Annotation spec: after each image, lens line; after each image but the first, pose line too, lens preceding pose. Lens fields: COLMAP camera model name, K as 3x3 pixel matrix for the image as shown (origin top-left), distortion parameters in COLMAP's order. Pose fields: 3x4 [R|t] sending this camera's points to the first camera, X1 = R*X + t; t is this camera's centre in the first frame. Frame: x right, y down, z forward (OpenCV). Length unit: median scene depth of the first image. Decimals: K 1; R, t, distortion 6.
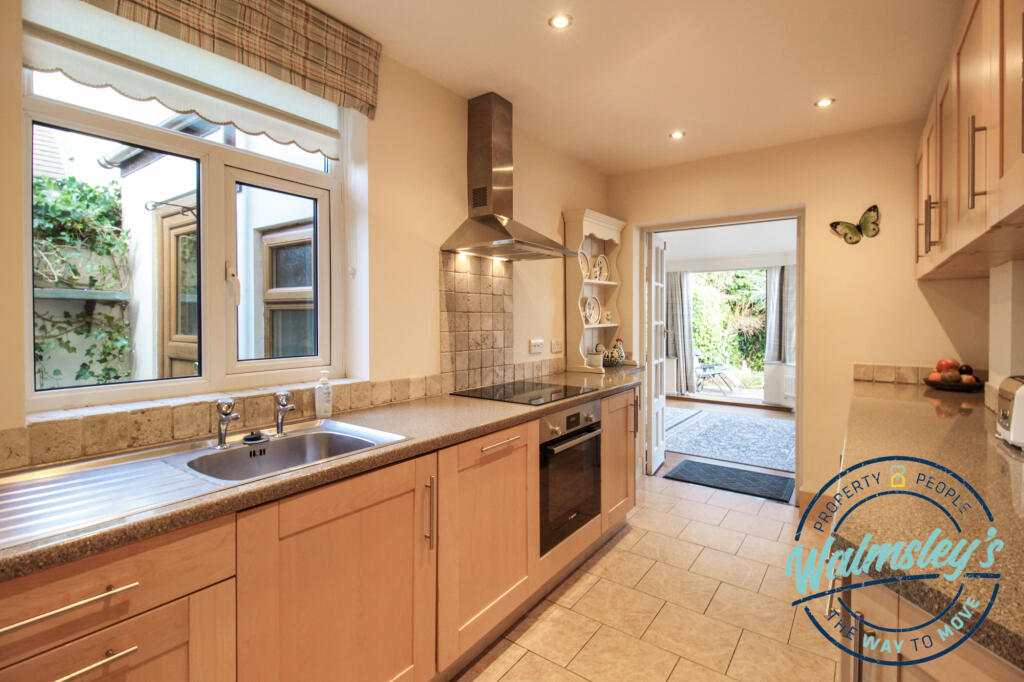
lens RADIAL K [[472.9, 0, 520.6], [0, 472.9, 327.0], [0, 0, 1]] dist [0.000342, -0.002053]
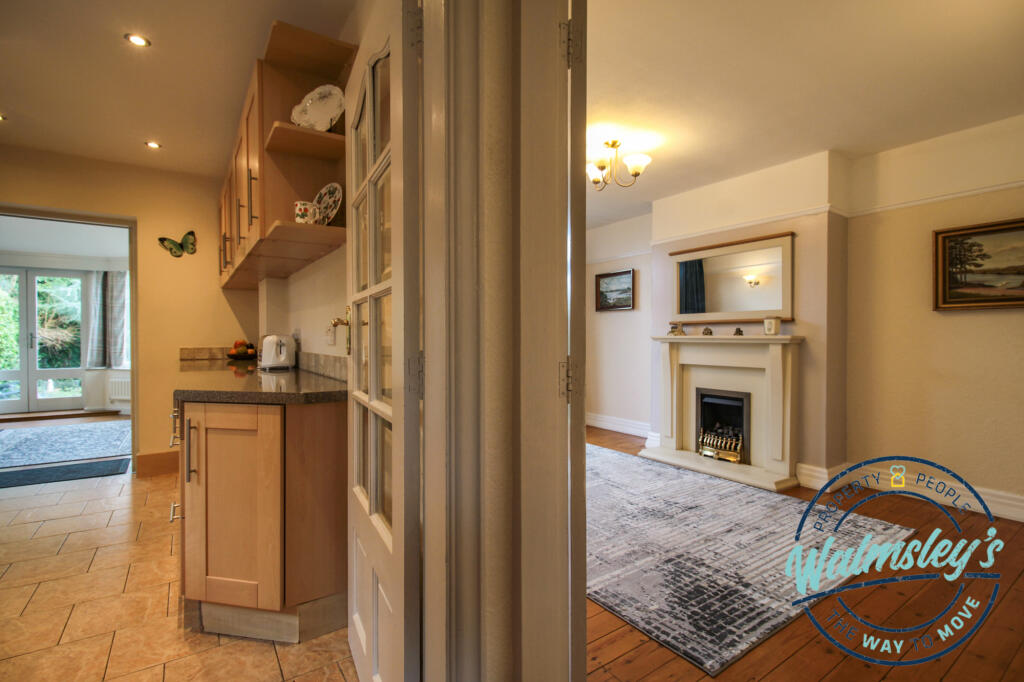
lens RADIAL K [[472.9, 0, 513.7], [0, 472.9, 342.1], [0, 0, 1]] dist [0.000342, -0.002053]
pose [[0.330011, -0.009402, 0.943930, -0.240379], [0.020972, 0.999777, 0.002626, 0.080076], [-0.943744, 0.018929, 0.330134, -0.326006]]
